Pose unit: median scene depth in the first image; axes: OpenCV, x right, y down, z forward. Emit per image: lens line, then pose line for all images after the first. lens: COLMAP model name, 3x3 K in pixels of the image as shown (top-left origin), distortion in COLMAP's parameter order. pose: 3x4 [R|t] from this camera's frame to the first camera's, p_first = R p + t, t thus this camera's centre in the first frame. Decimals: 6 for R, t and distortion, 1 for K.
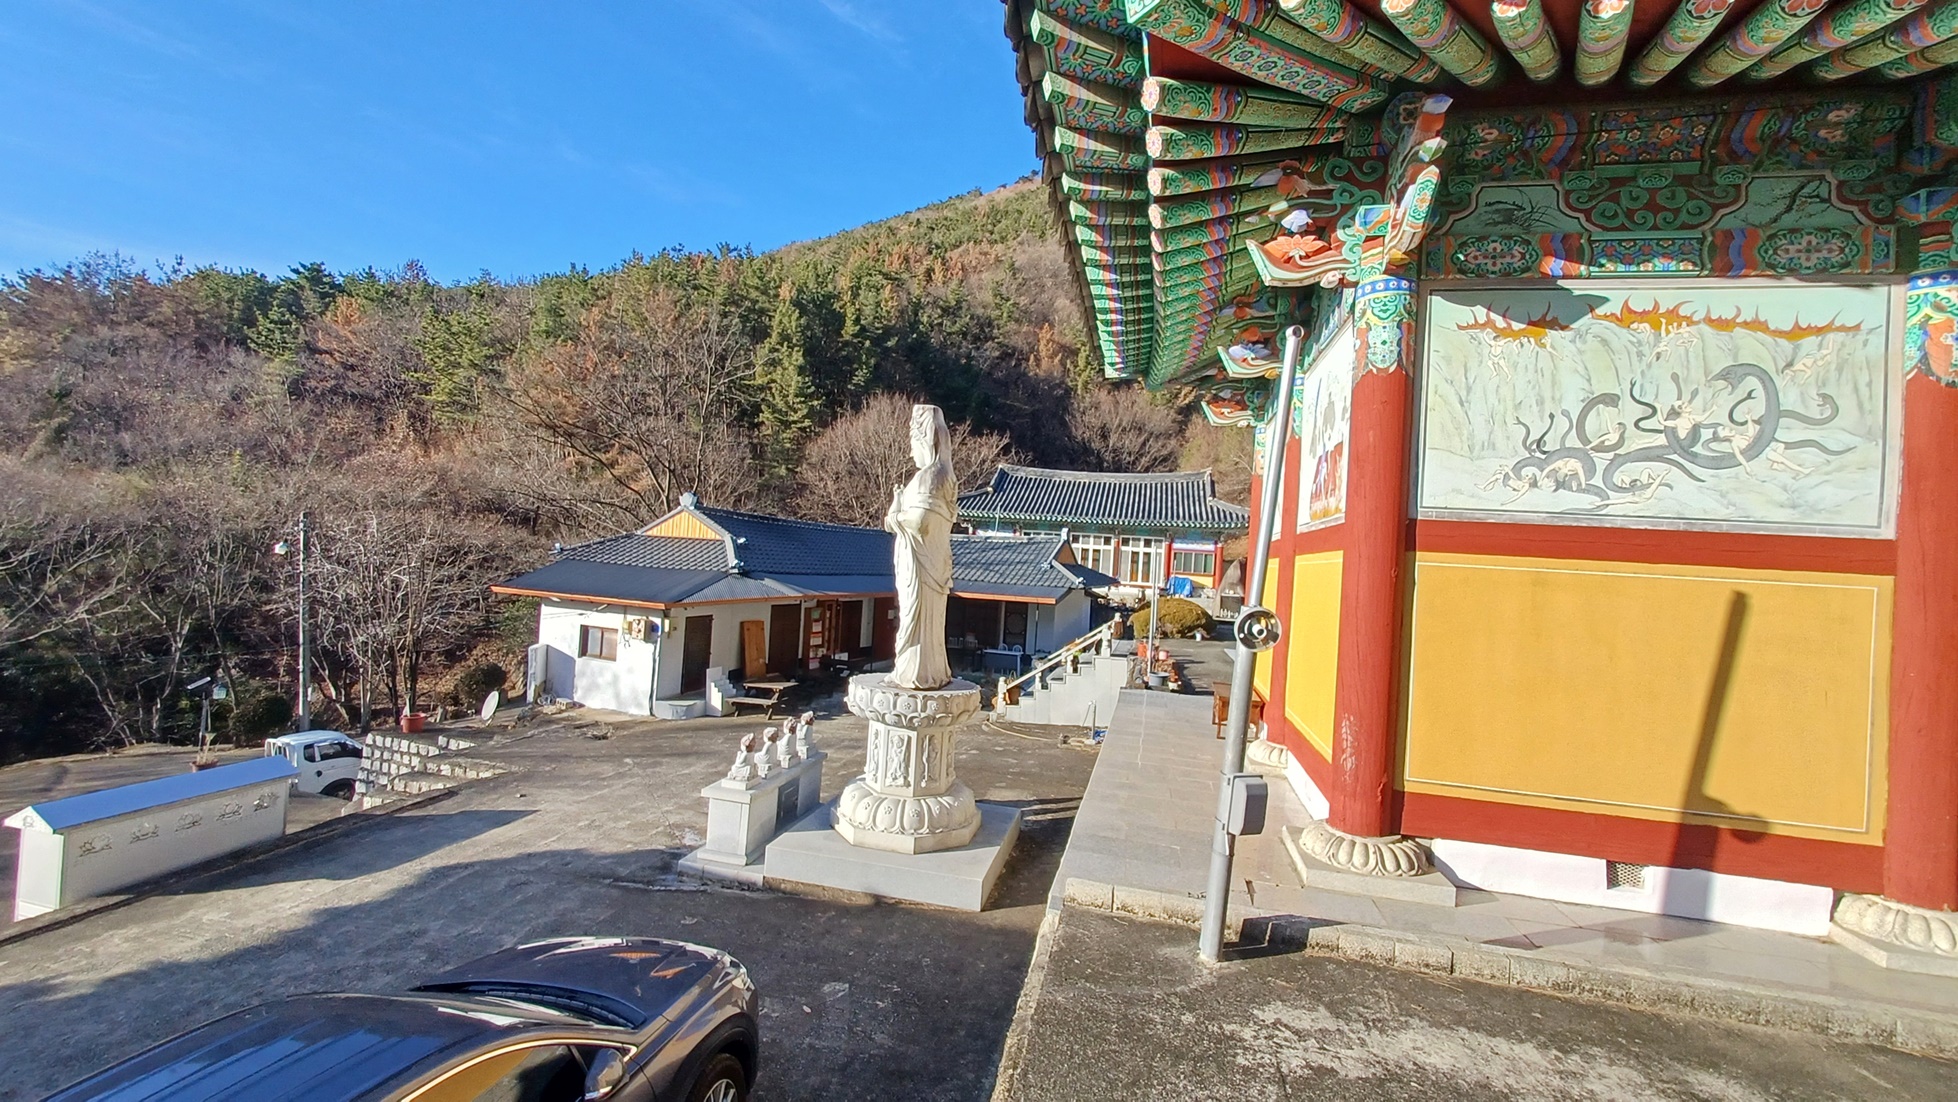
lens RADIAL K [[762.8, 0, 977.0], [0, 762.8, 547.8], [0, 0, 1]] dist [0.000983, 0.000048]
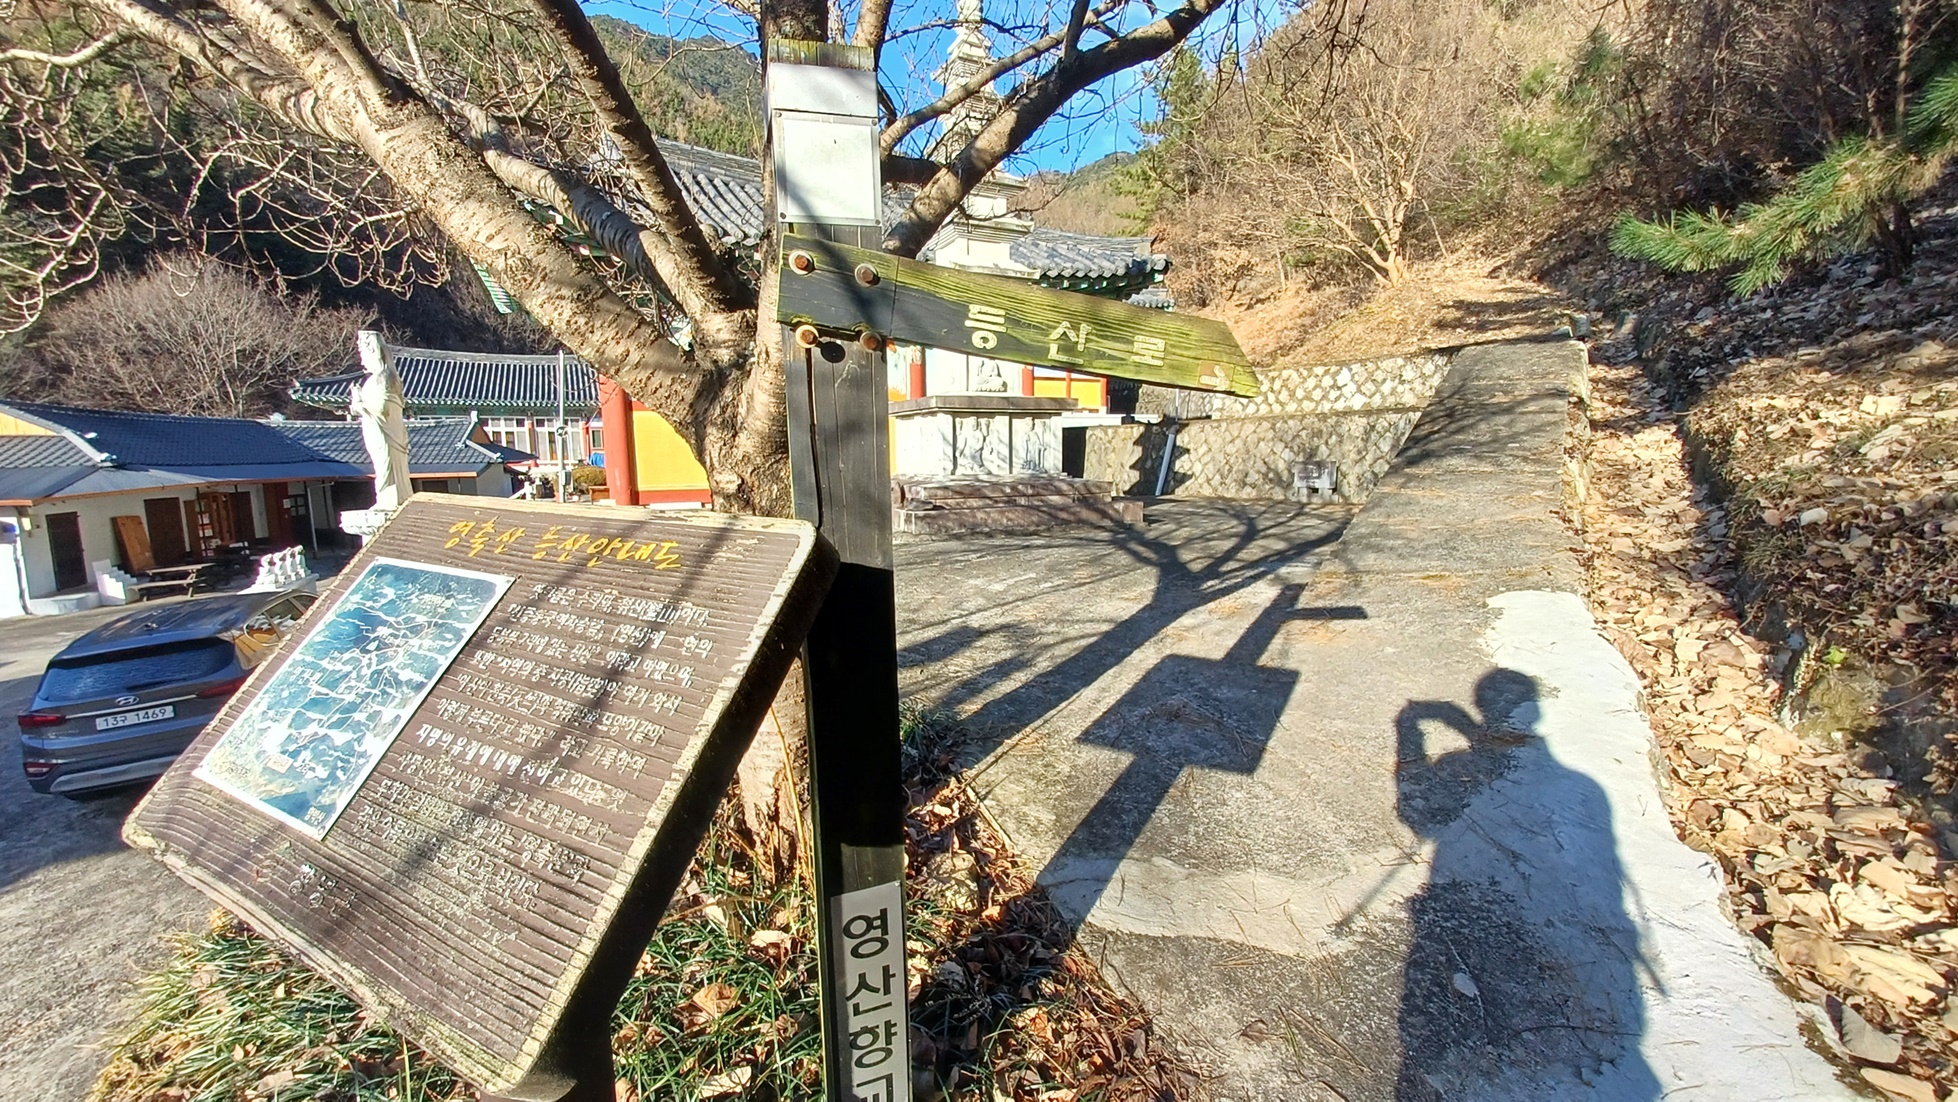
lens RADIAL K [[762.8, 0, 977.0], [0, 762.8, 547.8], [0, 0, 1]] dist [0.000983, 0.000048]
pose [[0.762494, -0.149902, 0.629390, -0.087684], [0.048702, 0.983328, 0.175198, 0.017291], [-0.645160, -0.102935, 0.757082, -0.526762]]
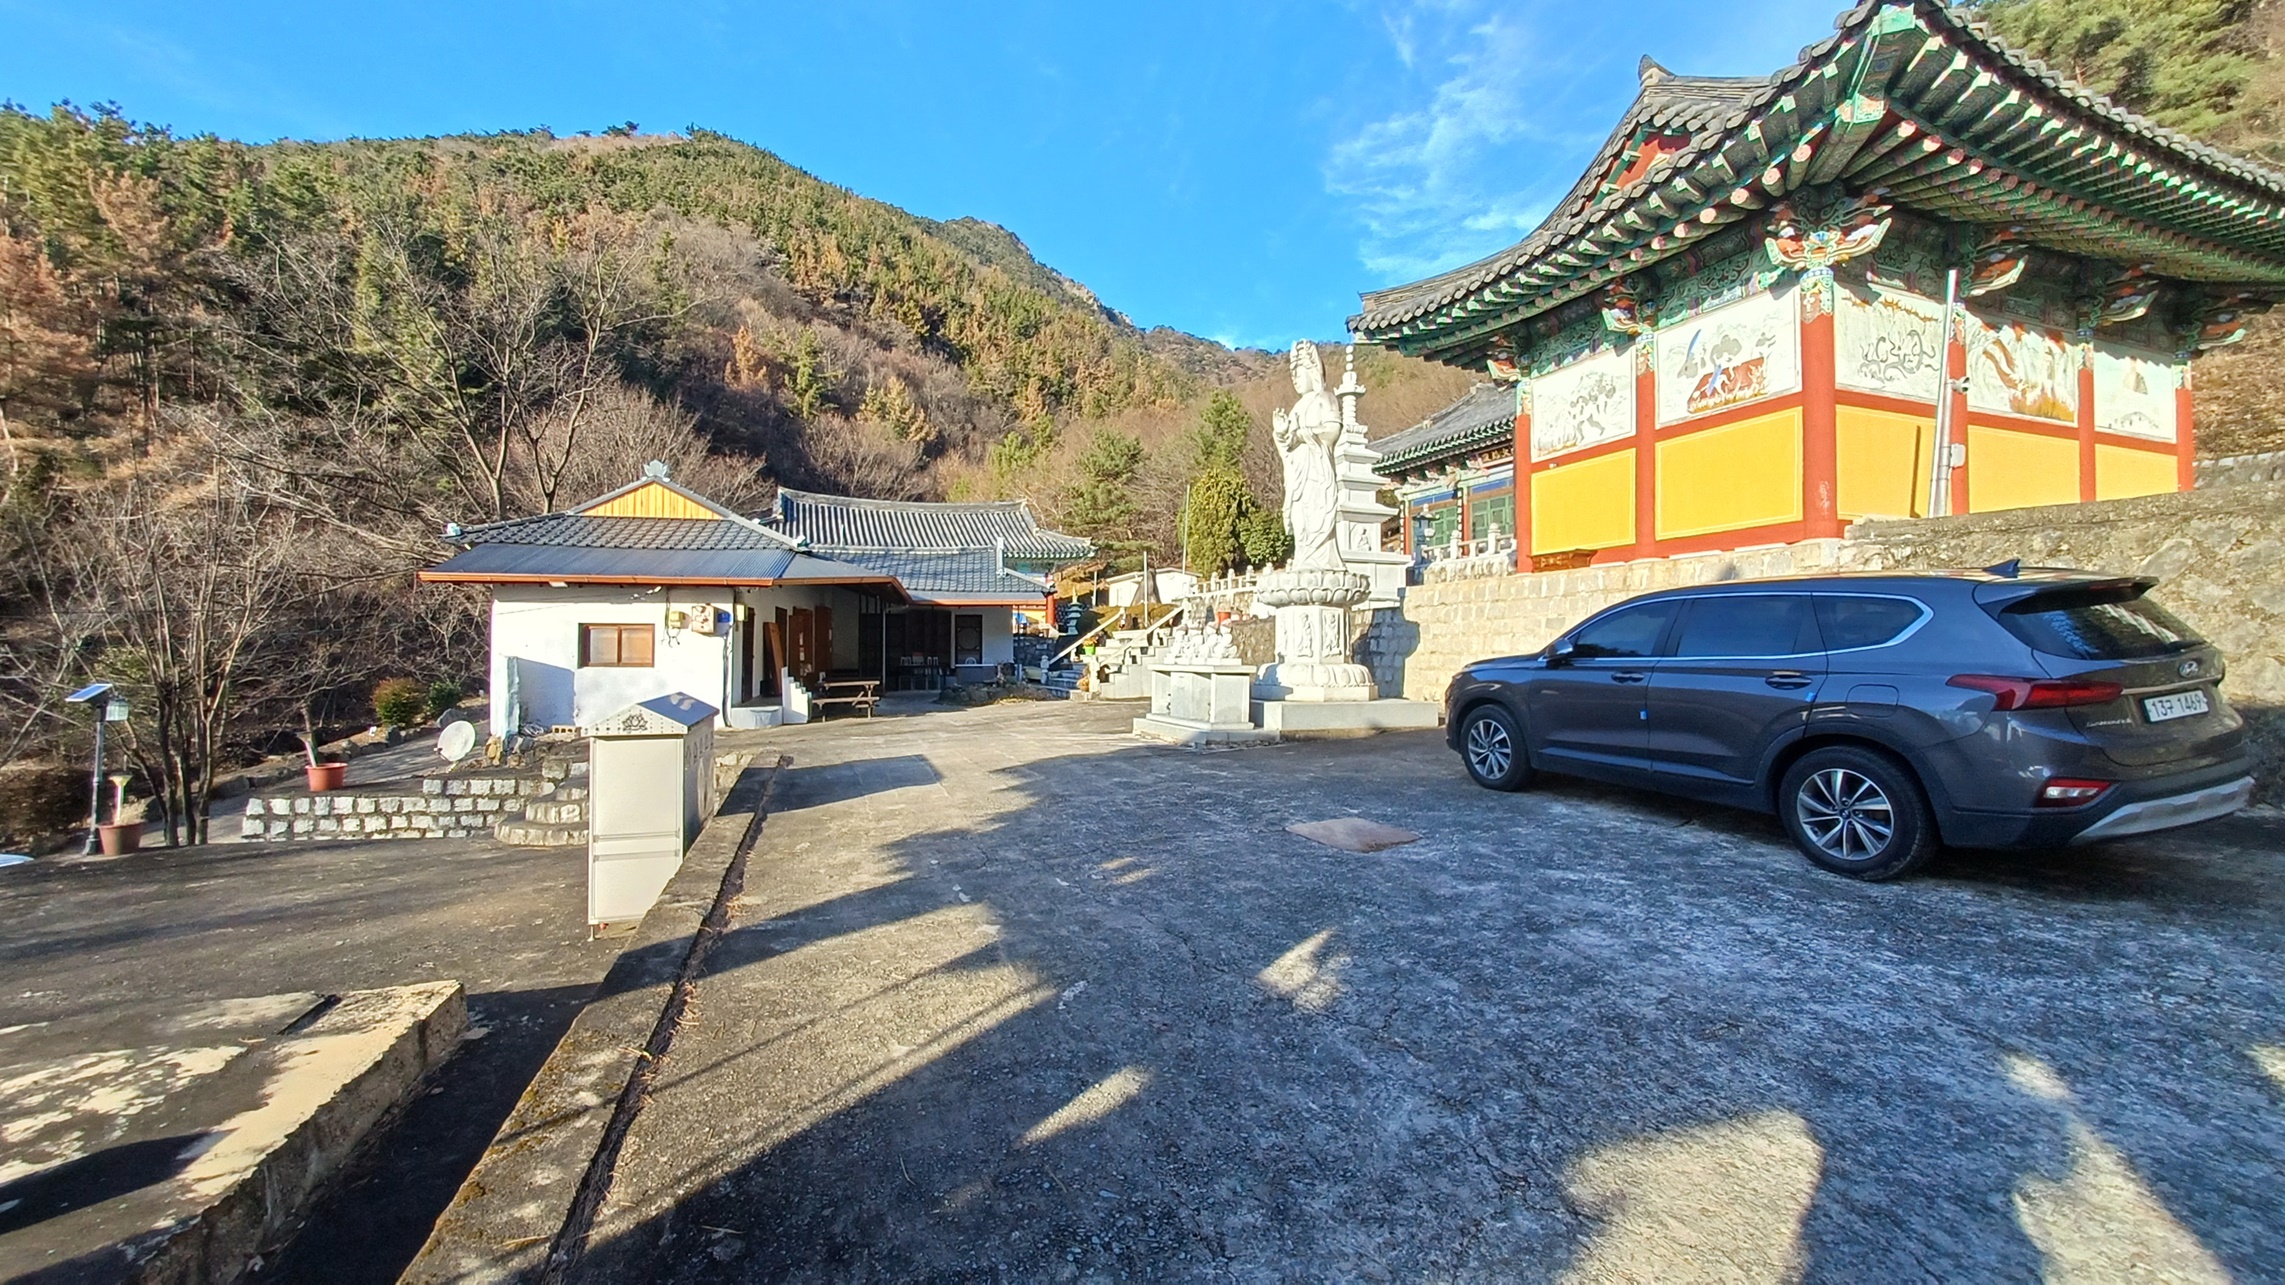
lens RADIAL K [[890.2, 0, 1140.2], [0, 890.2, 638.7], [0, 0, 1]] dist [0.000983, 0.000048]
pose [[0.838795, -0.051773, 0.541980, -0.528526], [0.040960, 0.998648, 0.032004, 0.109344], [-0.542904, -0.004645, 0.839782, -0.003414]]
